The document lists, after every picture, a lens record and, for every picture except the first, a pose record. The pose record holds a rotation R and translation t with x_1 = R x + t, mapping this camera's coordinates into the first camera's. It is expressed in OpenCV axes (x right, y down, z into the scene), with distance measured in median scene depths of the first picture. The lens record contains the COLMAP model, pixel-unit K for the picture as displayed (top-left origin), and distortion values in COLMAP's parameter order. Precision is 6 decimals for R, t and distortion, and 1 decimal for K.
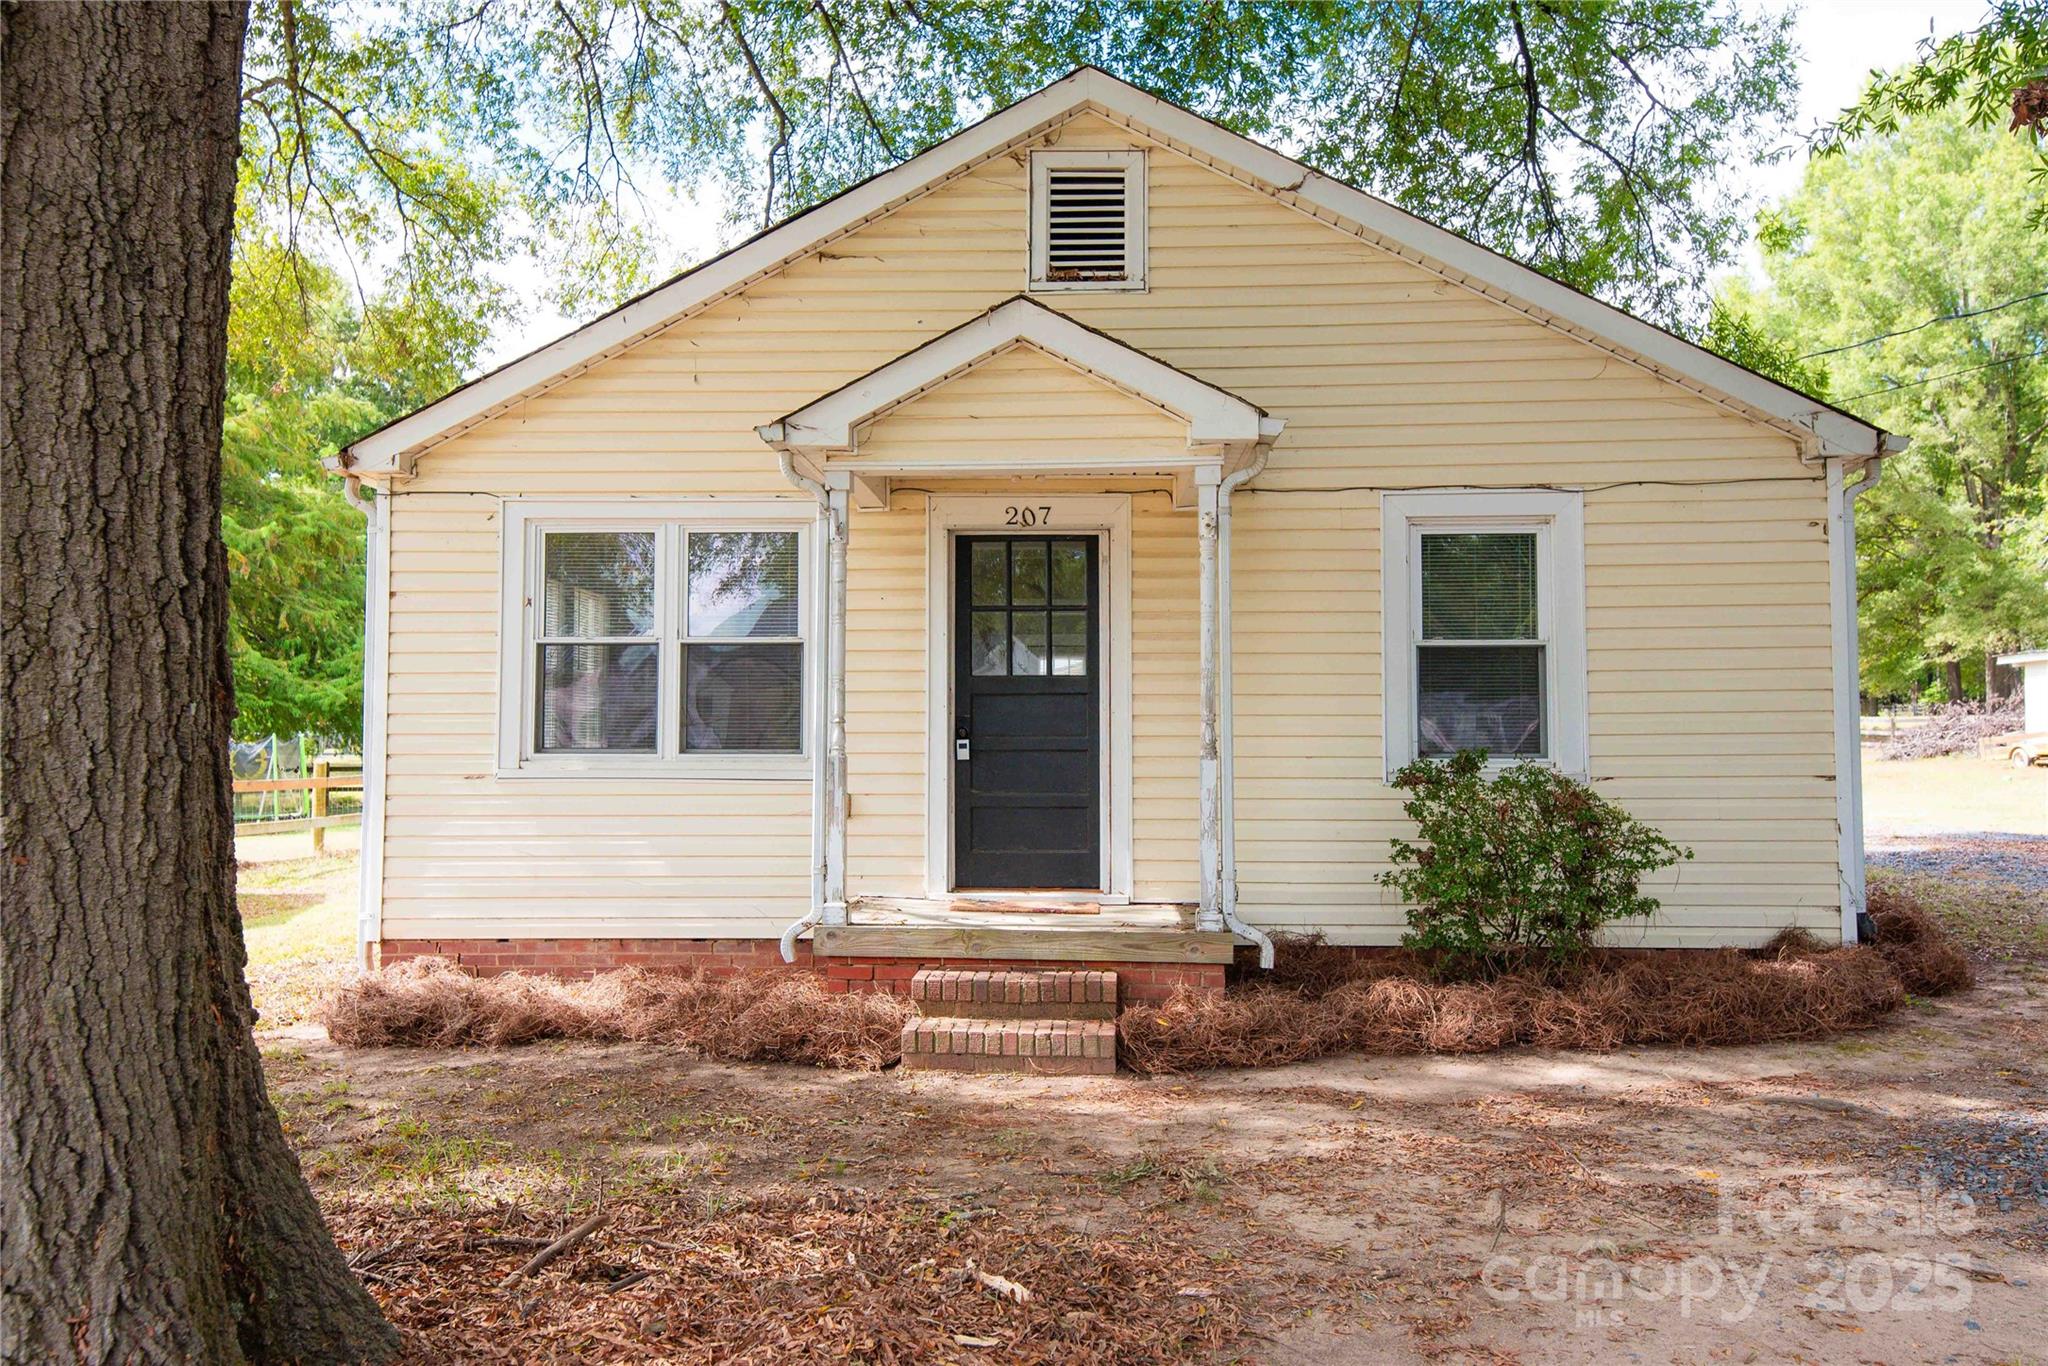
lens RADIAL K [[1533.2, 0, 1010.9], [0, 1533.2, 682.0], [0, 0, 1]] dist [-0.000458, -0.000509]
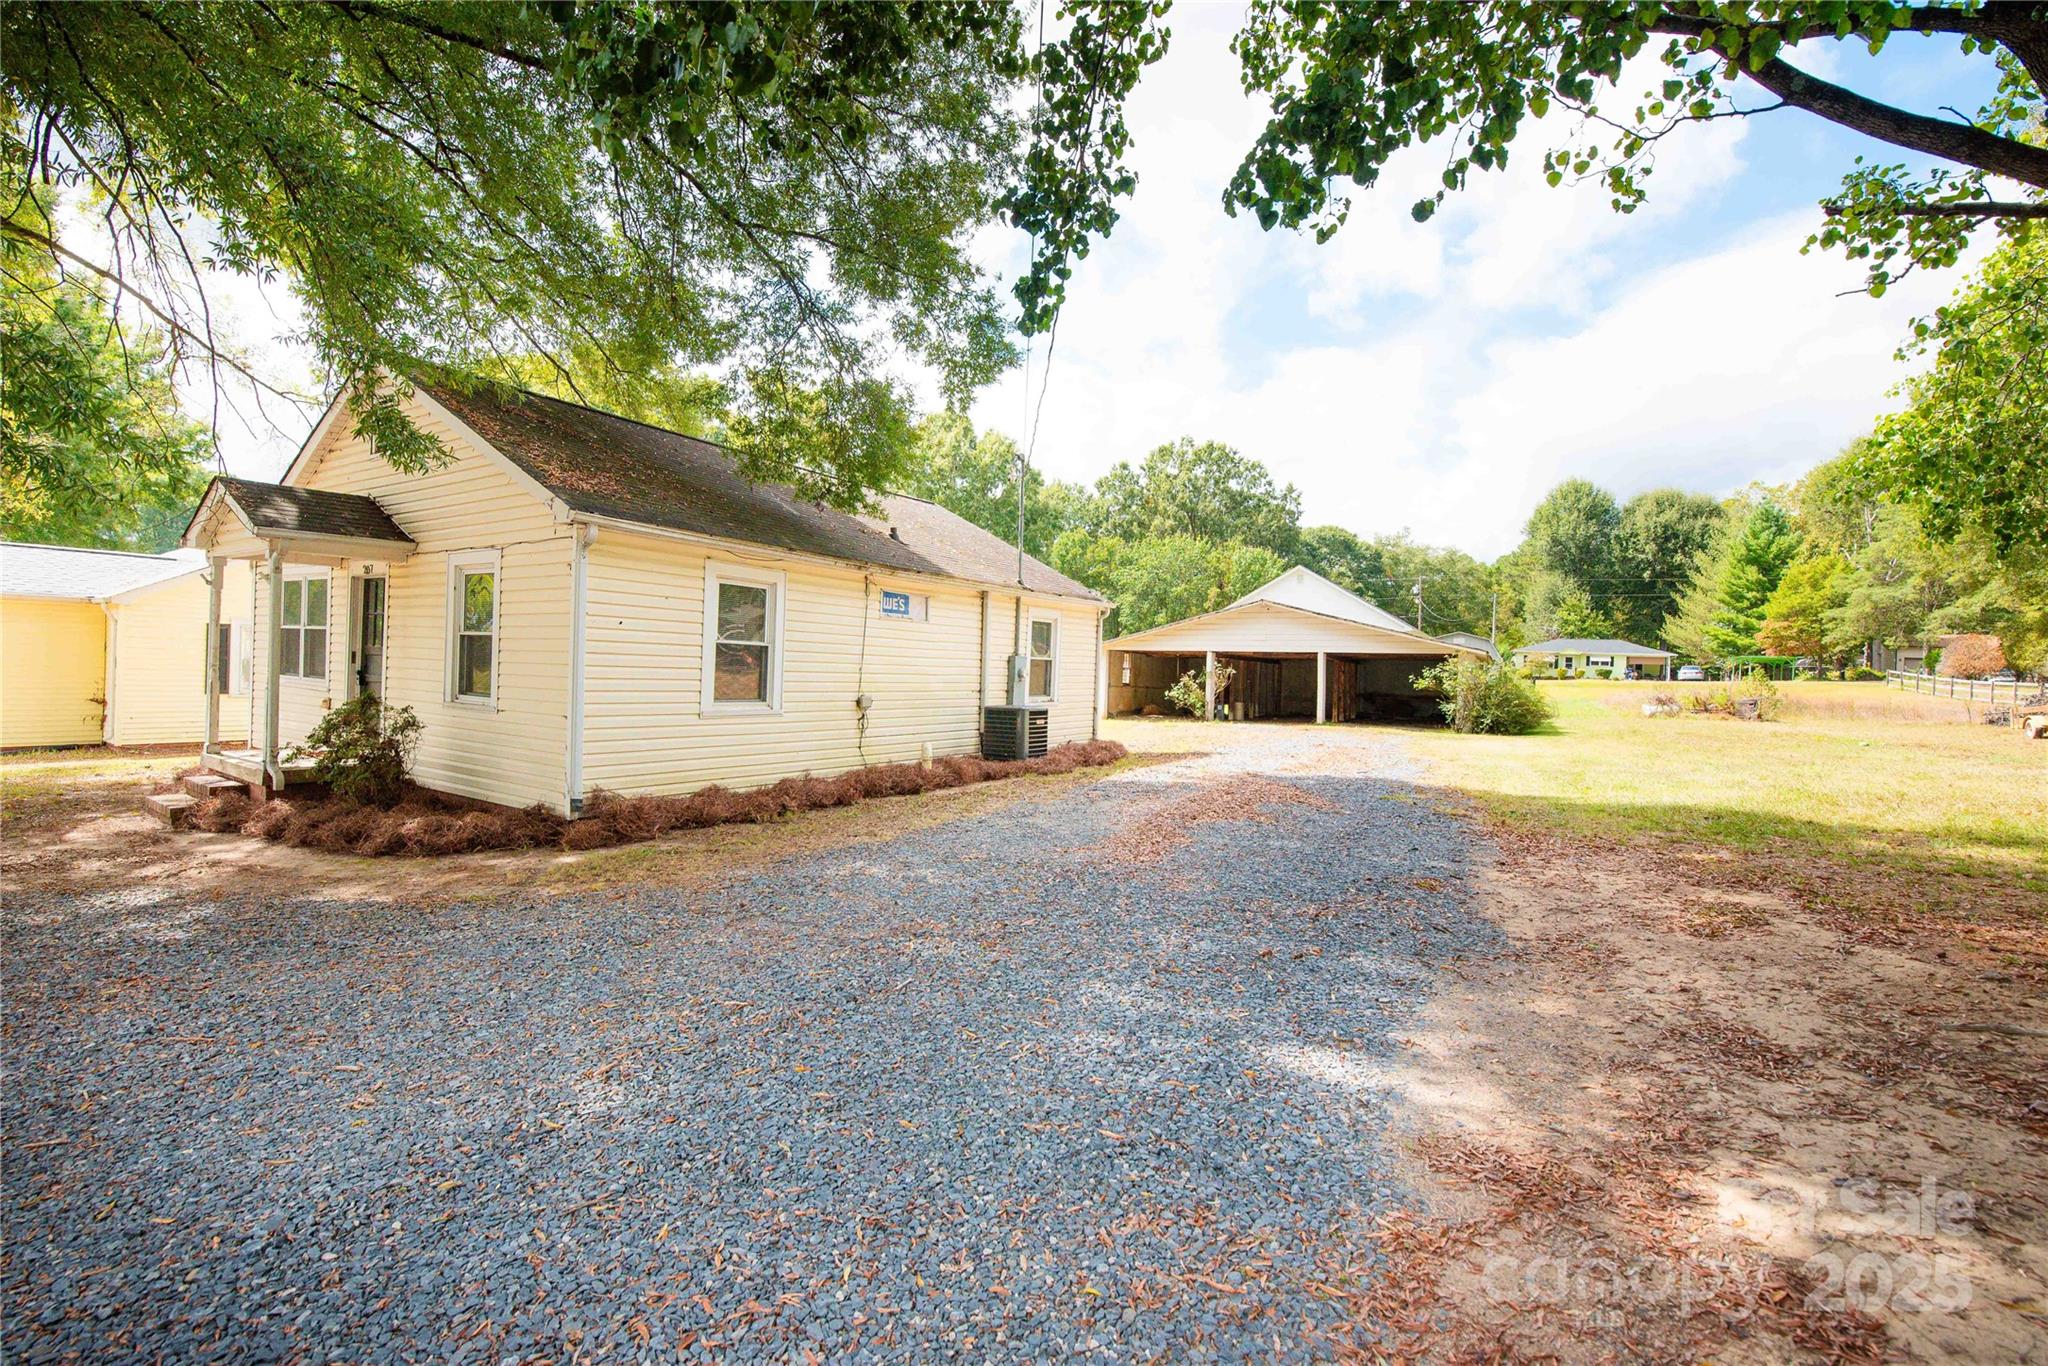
lens RADIAL K [[886.9, 0, 1021.0], [0, 886.9, 680.5], [0, 0, 1]] dist [-0.003281, -0.007428]
pose [[0.864313, 0.040400, -0.501329, 1.406602], [-0.012736, 0.998207, 0.058485, -0.039362], [0.502793, -0.044165, 0.863278, 0.405873]]
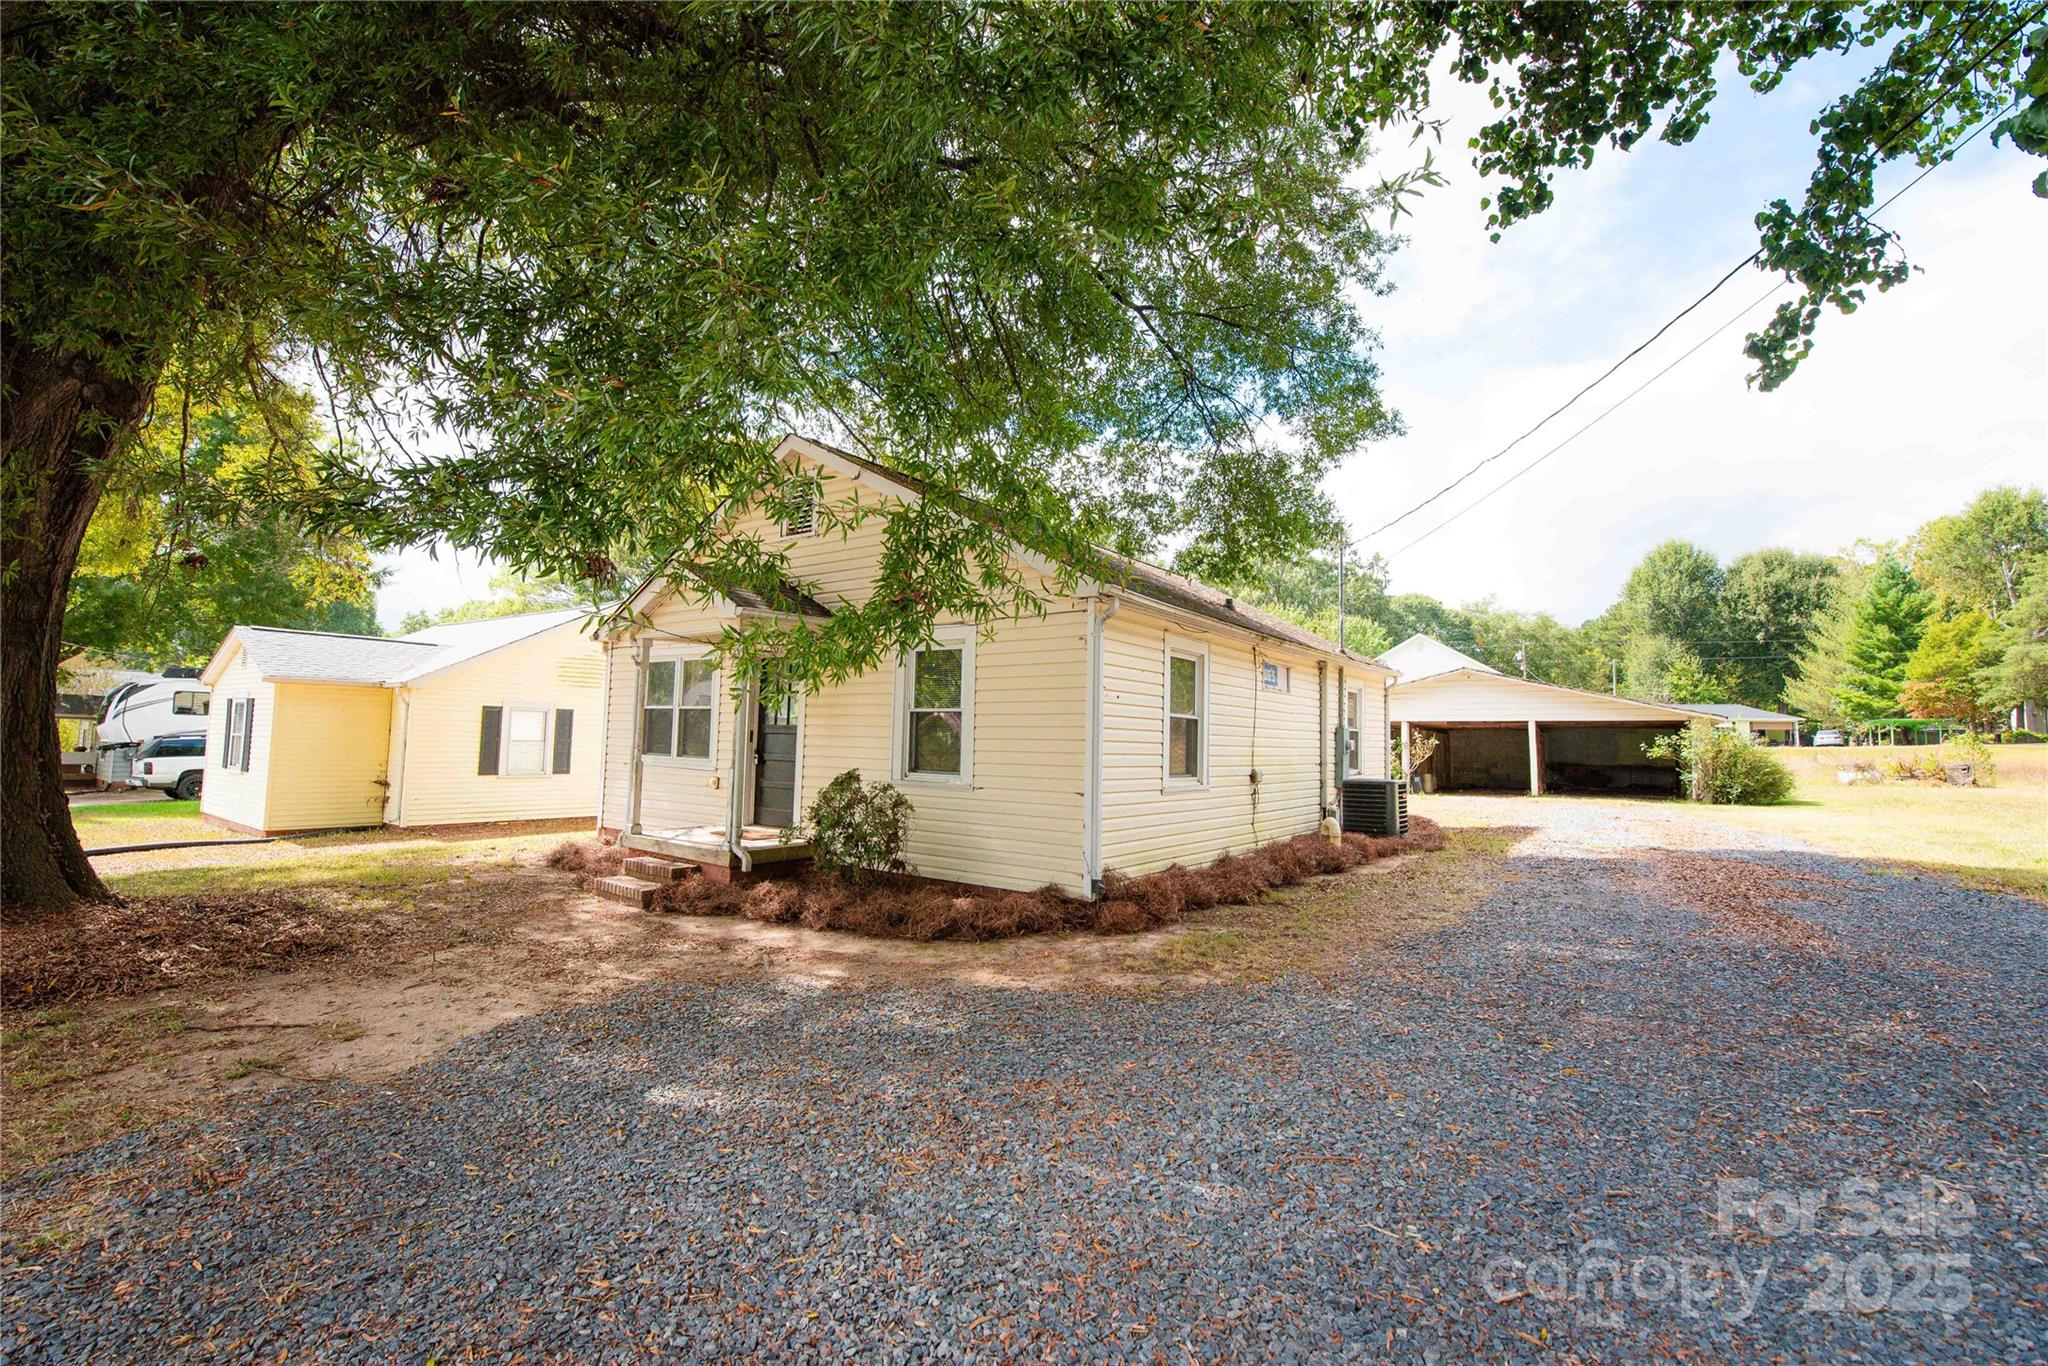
lens RADIAL K [[886.9, 0, 1015.8], [0, 886.9, 676.0], [0, 0, 1]] dist [-0.003281, -0.007428]
pose [[0.833325, -0.018096, -0.552487, 0.970192], [0.001755, 0.999546, -0.030091, -0.033671], [0.552781, 0.024106, 0.832978, 0.170523]]
